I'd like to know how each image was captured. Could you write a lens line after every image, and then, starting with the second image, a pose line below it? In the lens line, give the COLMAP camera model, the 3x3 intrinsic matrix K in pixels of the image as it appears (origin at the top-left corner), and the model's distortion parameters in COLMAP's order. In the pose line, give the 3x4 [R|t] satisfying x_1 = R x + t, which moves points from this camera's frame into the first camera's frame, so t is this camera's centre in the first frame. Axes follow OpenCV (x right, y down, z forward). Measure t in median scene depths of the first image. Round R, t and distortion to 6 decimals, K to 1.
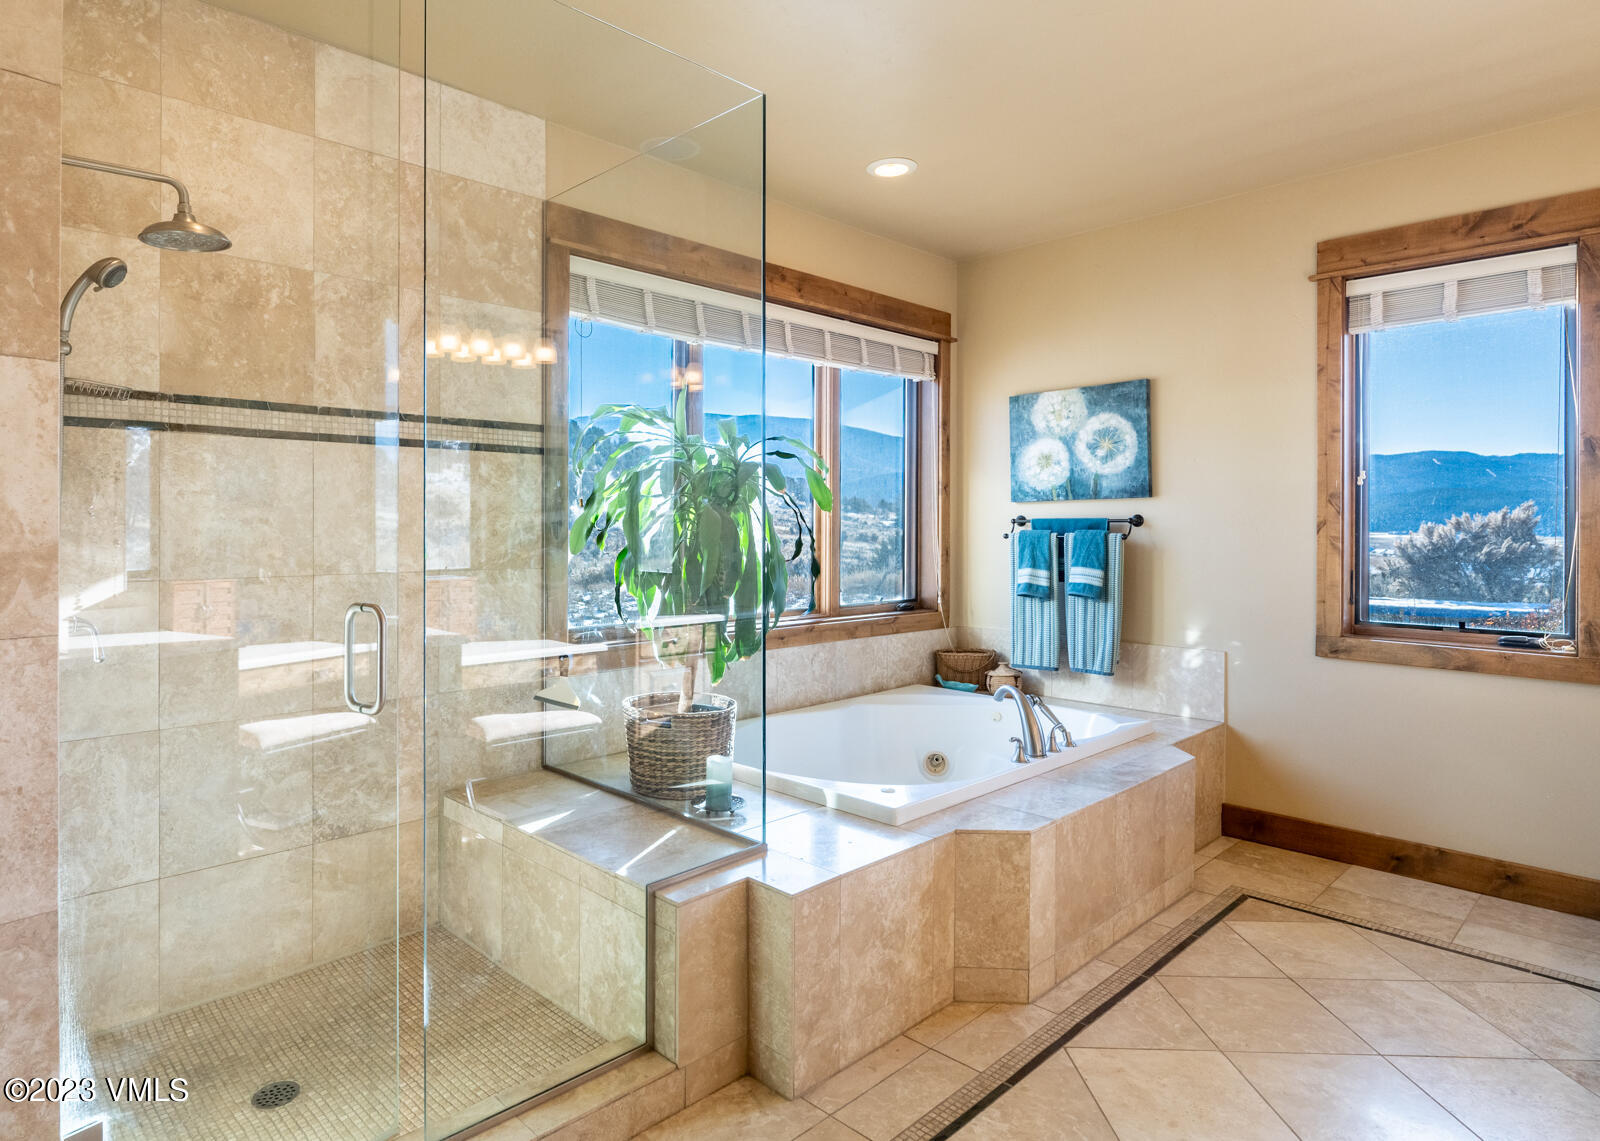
lens RADIAL K [[920.1, 0, 722.1], [0, 920.1, 519.7], [0, 0, 1]] dist [-0.000960, 0.000594]
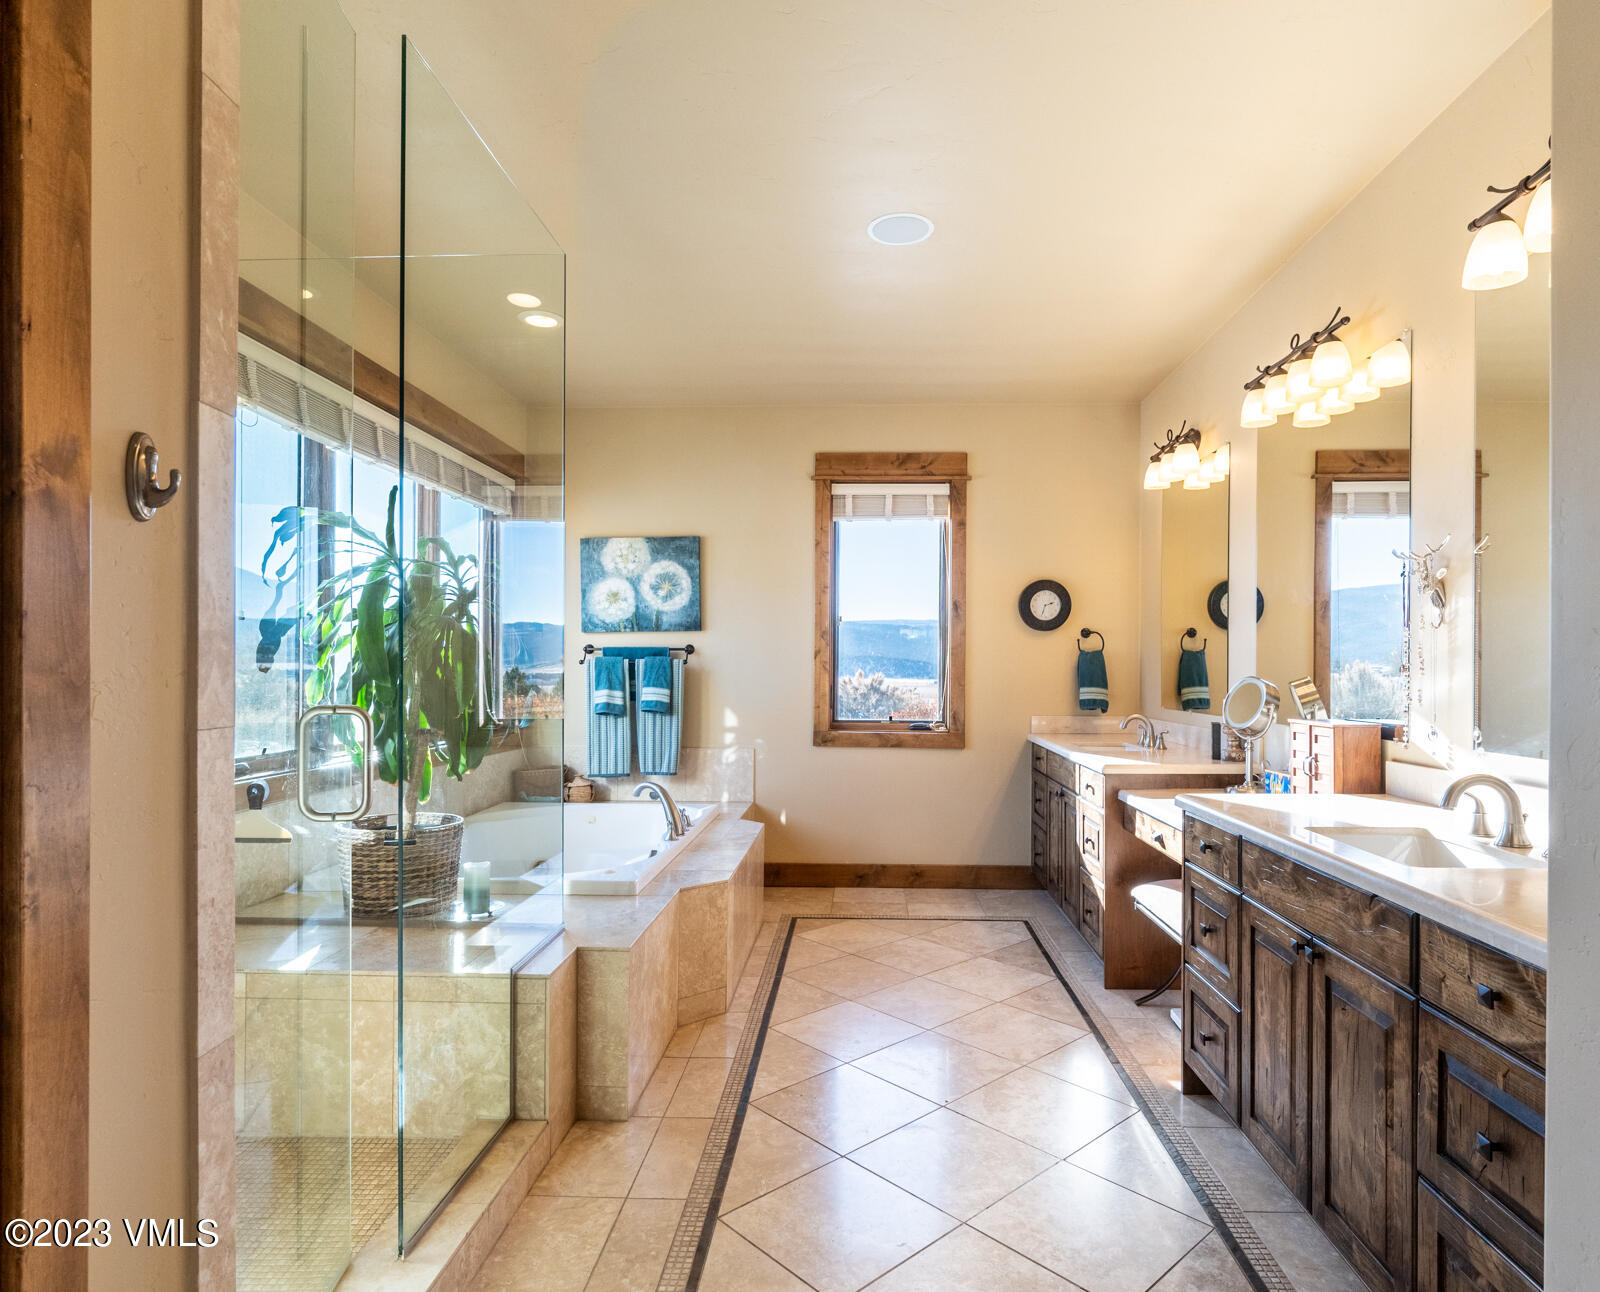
lens RADIAL K [[913.1, 0, 838.4], [0, 913.1, 668.4], [0, 0, 1]] dist [-0.000593, 0.000080]
pose [[0.702663, 0.000508, 0.711523, -0.285804], [-0.006338, 0.999965, 0.005545, 0.018485], [-0.711495, -0.008406, 0.702641, -0.010451]]
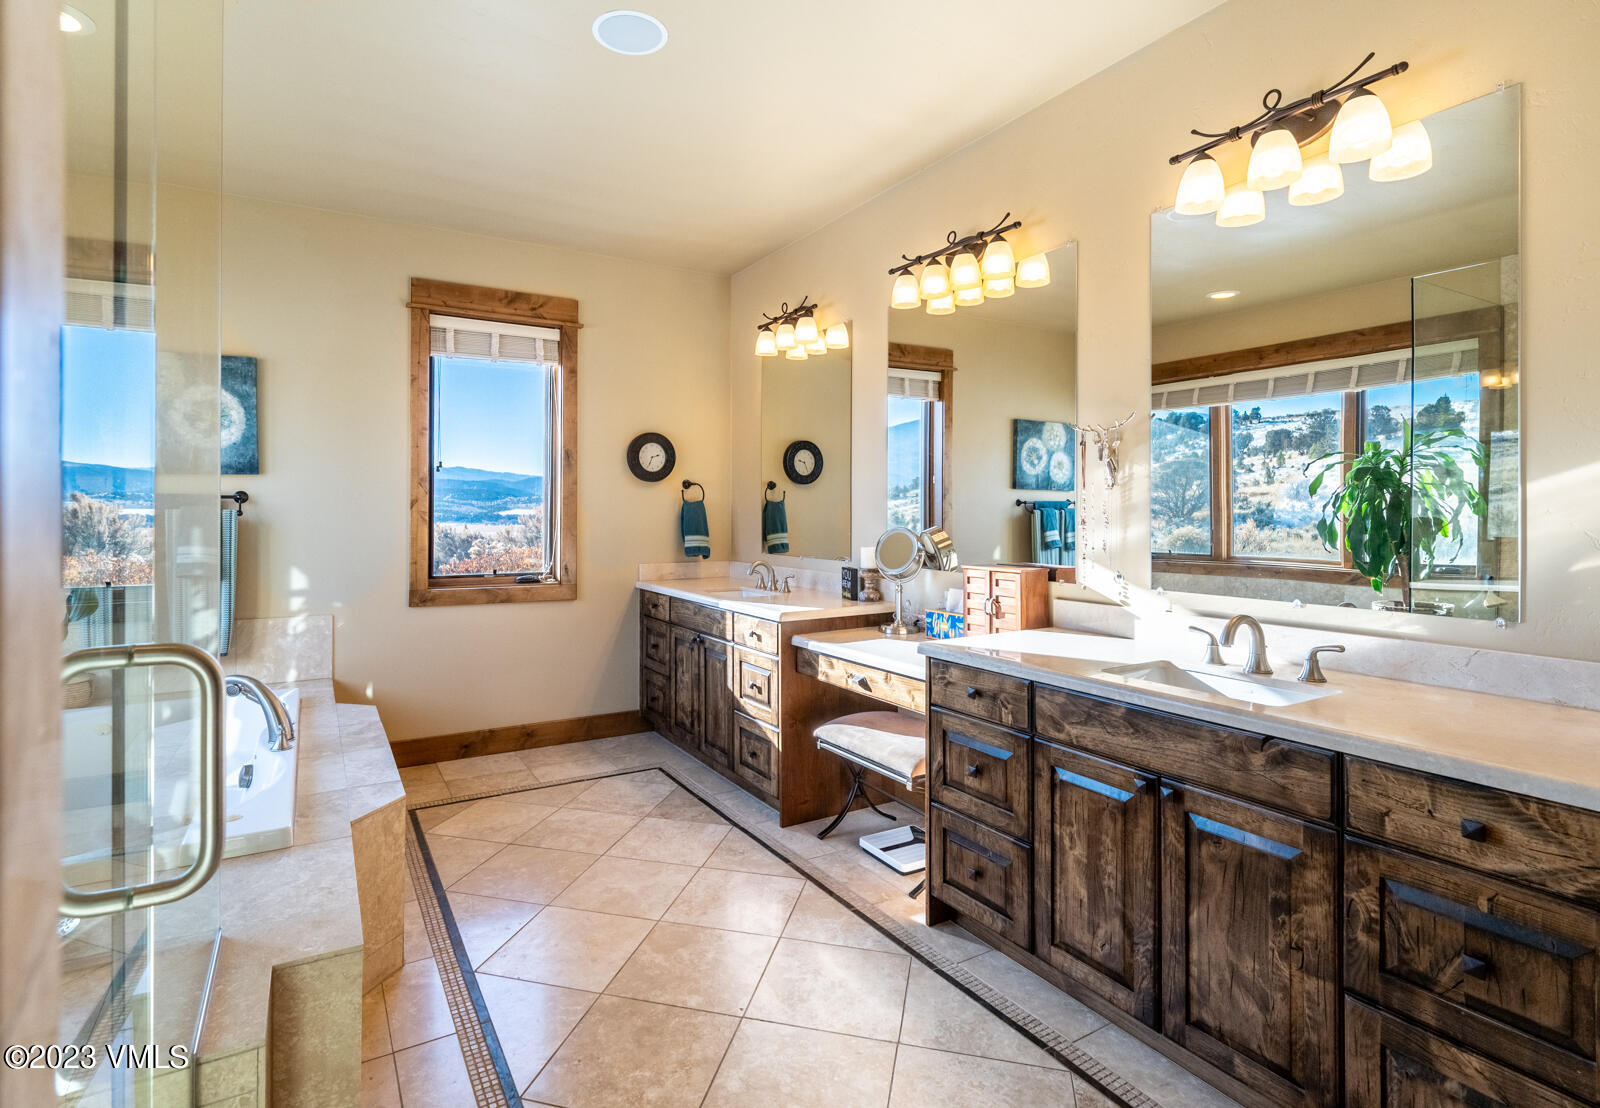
lens RADIAL K [[792.9, 0, 767.5], [0, 792.9, 508.7], [0, 0, 1]] dist [-0.000795, -0.000221]
pose [[0.225920, 0.002627, 0.974142, -0.260321], [-0.006129, 0.999980, -0.001275, 0.011174], [-0.974127, -0.005682, 0.225932, 0.247344]]
